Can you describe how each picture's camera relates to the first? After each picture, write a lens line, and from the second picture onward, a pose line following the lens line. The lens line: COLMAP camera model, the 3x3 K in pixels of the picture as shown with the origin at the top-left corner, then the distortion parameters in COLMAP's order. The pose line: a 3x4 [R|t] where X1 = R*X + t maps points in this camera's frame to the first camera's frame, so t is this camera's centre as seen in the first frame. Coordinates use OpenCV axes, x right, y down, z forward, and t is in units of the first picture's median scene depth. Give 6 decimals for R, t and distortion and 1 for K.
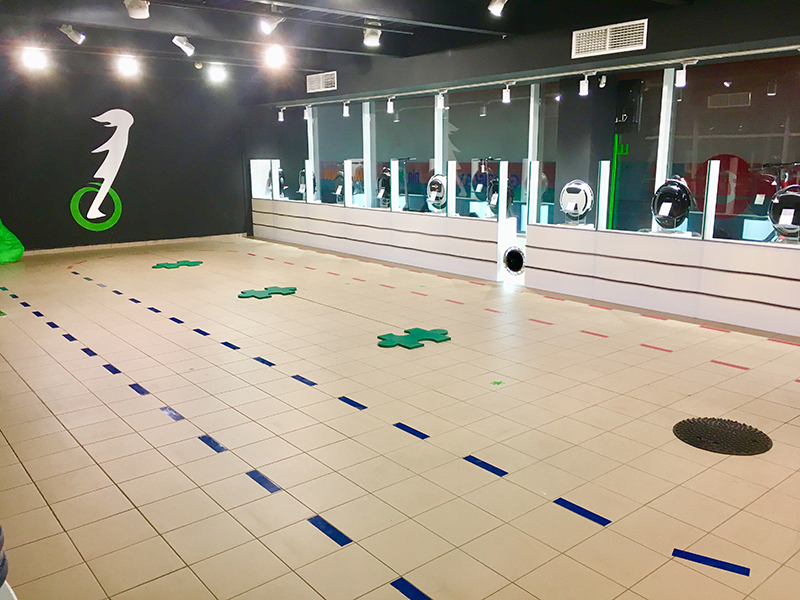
lens RADIAL K [[682.5, 0, 398.6], [0, 682.5, 299.7], [0, 0, 1]] dist [0.087954, -0.094018]
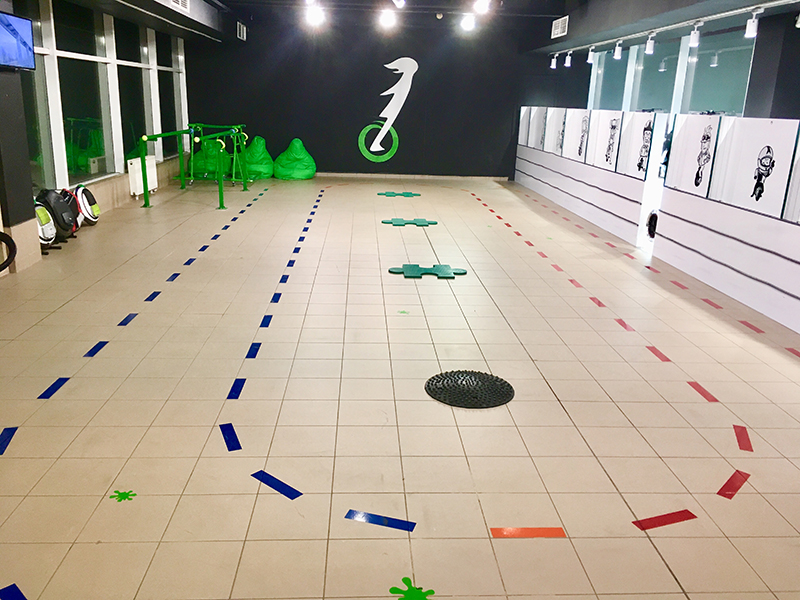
lens RADIAL K [[682.5, 0, 400.7], [0, 682.5, 299.1], [0, 0, 1]] dist [0.087954, -0.094018]
pose [[0.809630, 0.196917, -0.552922, 0.376435], [-0.160186, 0.980411, 0.114606, -0.011497], [0.564658, -0.004218, 0.825314, 0.052177]]
